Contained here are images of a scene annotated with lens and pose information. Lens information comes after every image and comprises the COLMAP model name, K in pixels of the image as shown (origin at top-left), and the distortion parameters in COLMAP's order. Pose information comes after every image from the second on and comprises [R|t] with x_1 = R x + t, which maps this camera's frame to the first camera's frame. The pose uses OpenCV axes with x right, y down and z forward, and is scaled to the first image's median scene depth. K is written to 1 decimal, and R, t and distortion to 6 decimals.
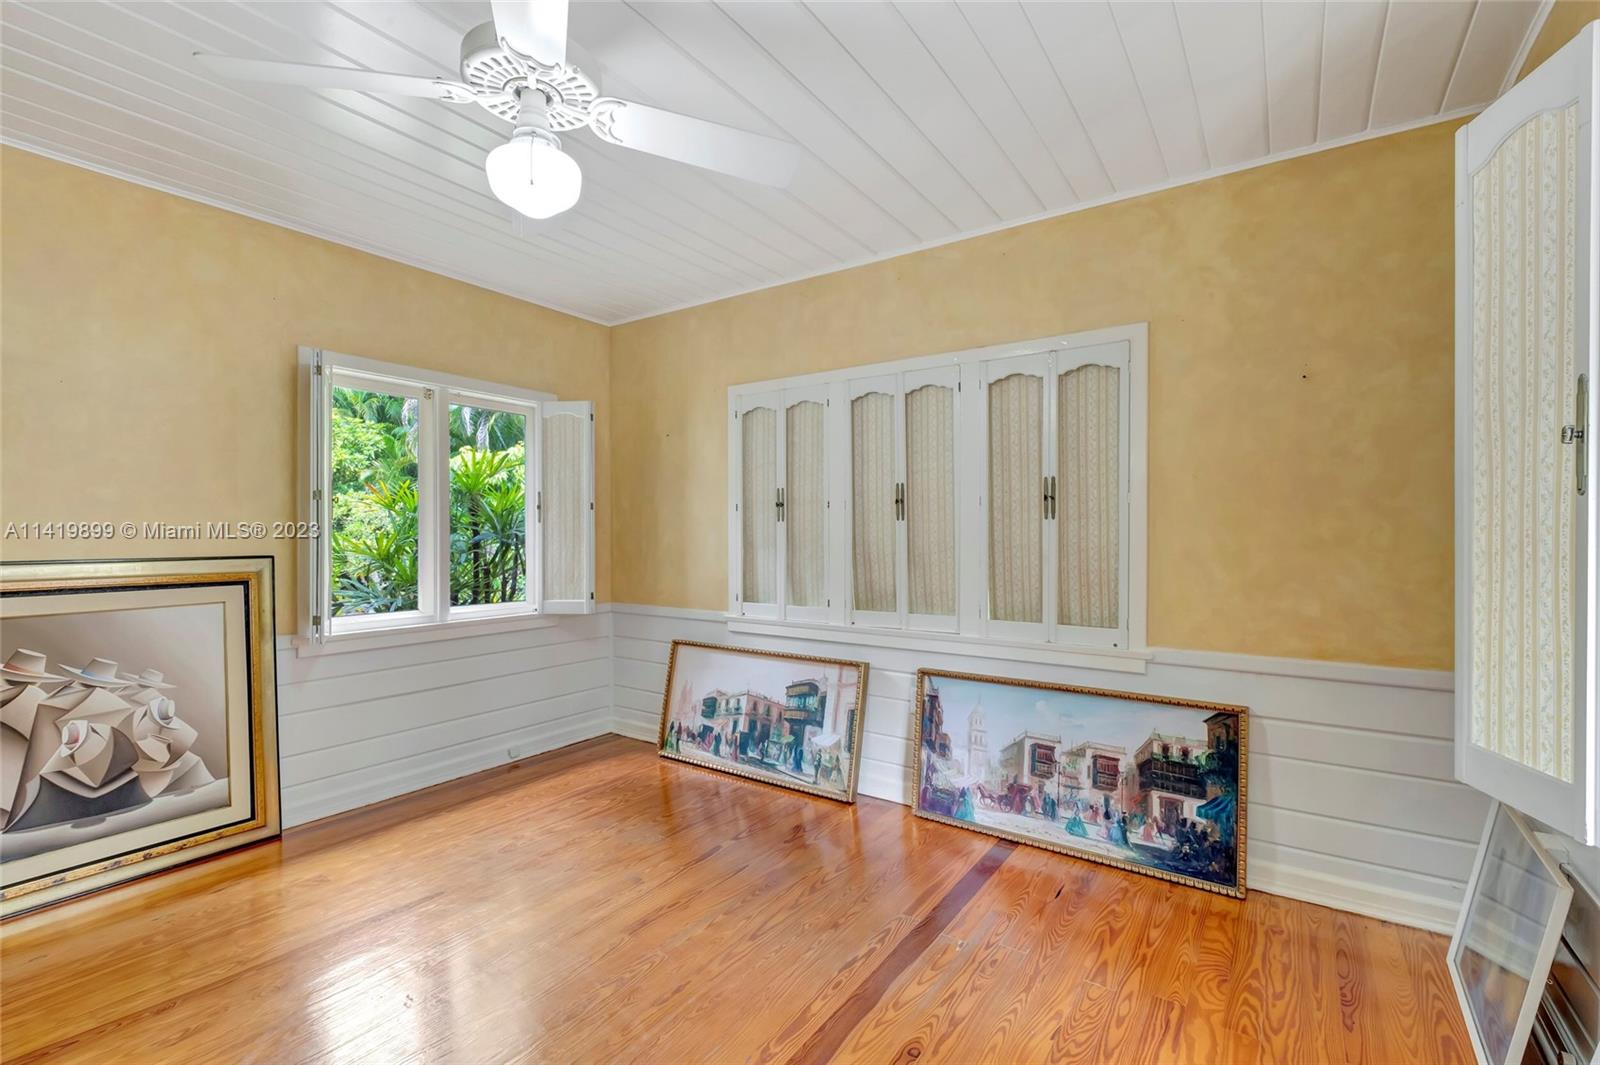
lens RADIAL K [[700.1, 0, 798.1], [0, 700.1, 527.2], [0, 0, 1]] dist [-0.005302, -0.000446]
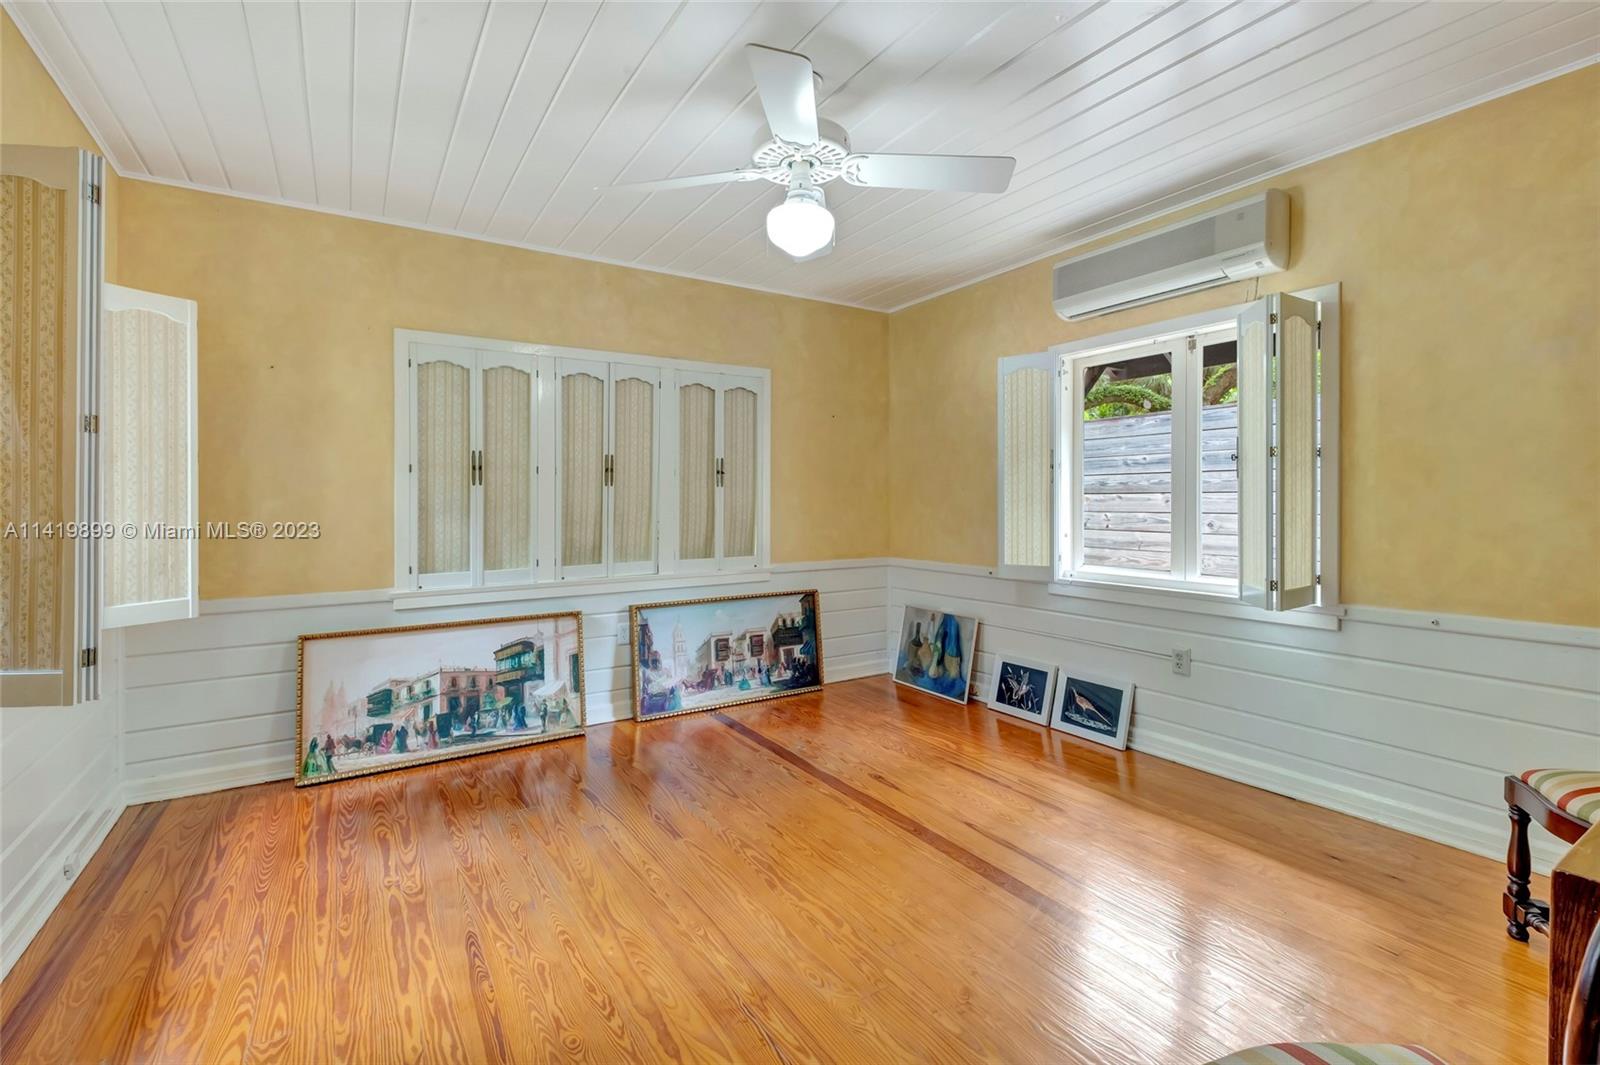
lens RADIAL K [[700.1, 0, 763.8], [0, 700.1, 503.1], [0, 0, 1]] dist [-0.005302, -0.000446]
pose [[0.403986, -0.005021, 0.914751, -0.823802], [-0.000508, 0.999984, 0.005714, 0.012268], [-0.914765, -0.002773, 0.403977, 0.270166]]
